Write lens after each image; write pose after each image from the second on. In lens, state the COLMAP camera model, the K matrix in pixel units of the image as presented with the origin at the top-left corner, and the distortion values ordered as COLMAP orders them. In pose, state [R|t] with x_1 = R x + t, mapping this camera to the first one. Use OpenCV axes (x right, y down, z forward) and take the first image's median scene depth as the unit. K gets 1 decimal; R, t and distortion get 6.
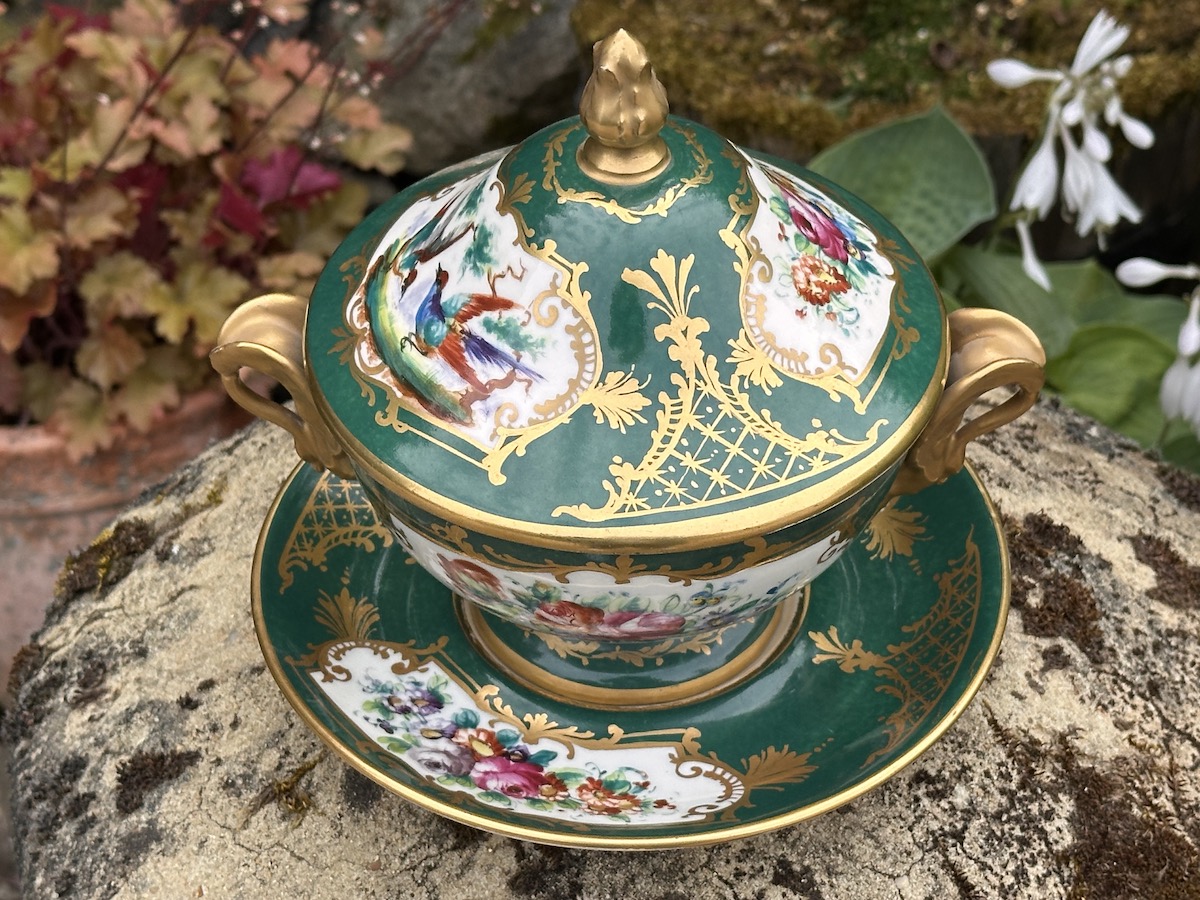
lens RADIAL K [[2799.4, 0, 599.8], [0, 2799.4, 450.9], [0, 0, 1]] dist [0.141783, 0.000000]
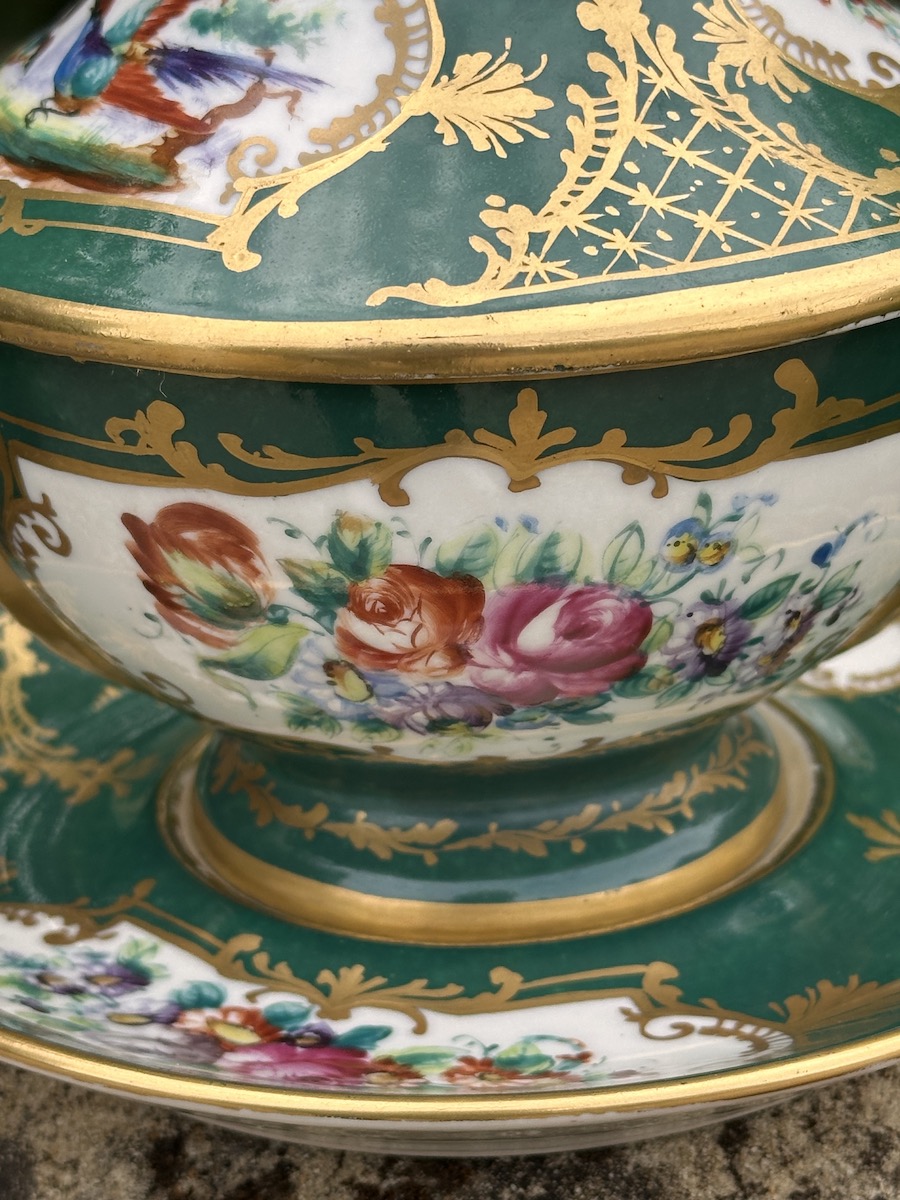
lens RADIAL K [[2799.4, 0, 476.7], [0, 2799.4, 610.2], [0, 0, 1]] dist [0.141783, 0.000000]
pose [[0.994362, -0.065198, 0.083627, -0.039761], [0.088284, 0.945873, -0.312300, 0.210147], [-0.058739, 0.317922, 0.946296, 0.562503]]
